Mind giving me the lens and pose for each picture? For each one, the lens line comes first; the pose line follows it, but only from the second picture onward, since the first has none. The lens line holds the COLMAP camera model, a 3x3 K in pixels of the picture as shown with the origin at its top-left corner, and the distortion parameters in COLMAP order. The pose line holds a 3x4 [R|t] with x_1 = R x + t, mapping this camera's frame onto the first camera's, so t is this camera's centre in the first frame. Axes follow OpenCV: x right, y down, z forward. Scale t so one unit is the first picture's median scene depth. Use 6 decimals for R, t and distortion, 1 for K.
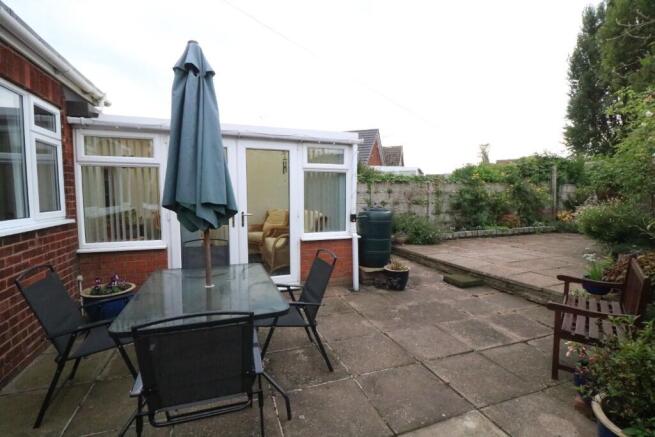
lens RADIAL K [[304.1, 0, 329.8], [0, 304.1, 215.8], [0, 0, 1]] dist [-0.010762, -0.000199]
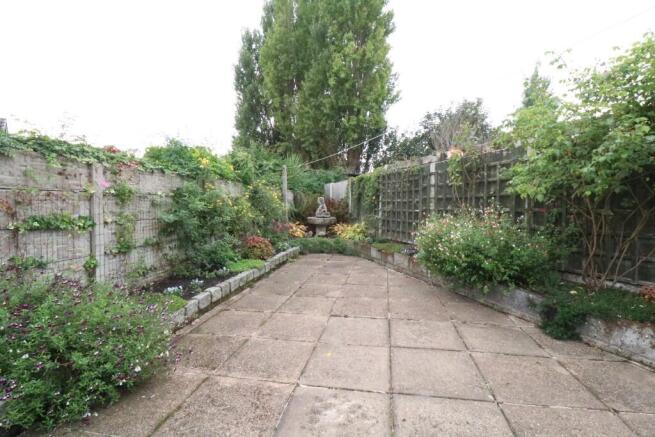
lens RADIAL K [[304.1, 0, 329.8], [0, 304.1, 215.8], [0, 0, 1]] dist [-0.010762, -0.000199]
pose [[0.501110, -0.027922, 0.864933, 0.165835], [0.054910, 0.998491, 0.000421, -0.036437], [-0.863640, 0.047283, 0.501887, 0.598511]]
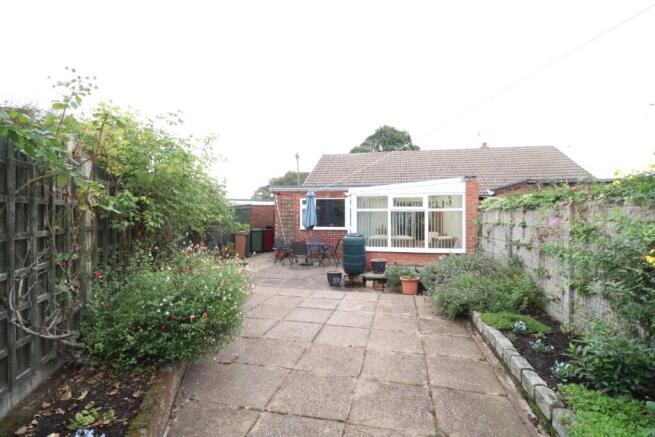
lens RADIAL K [[304.1, 0, 329.8], [0, 304.1, 215.8], [0, 0, 1]] dist [-0.010762, -0.000199]
pose [[-0.542074, -0.001916, -0.840329, 0.795328], [-0.059847, 0.997546, 0.036332, -0.089032], [0.838197, 0.069986, -0.540858, 0.929549]]
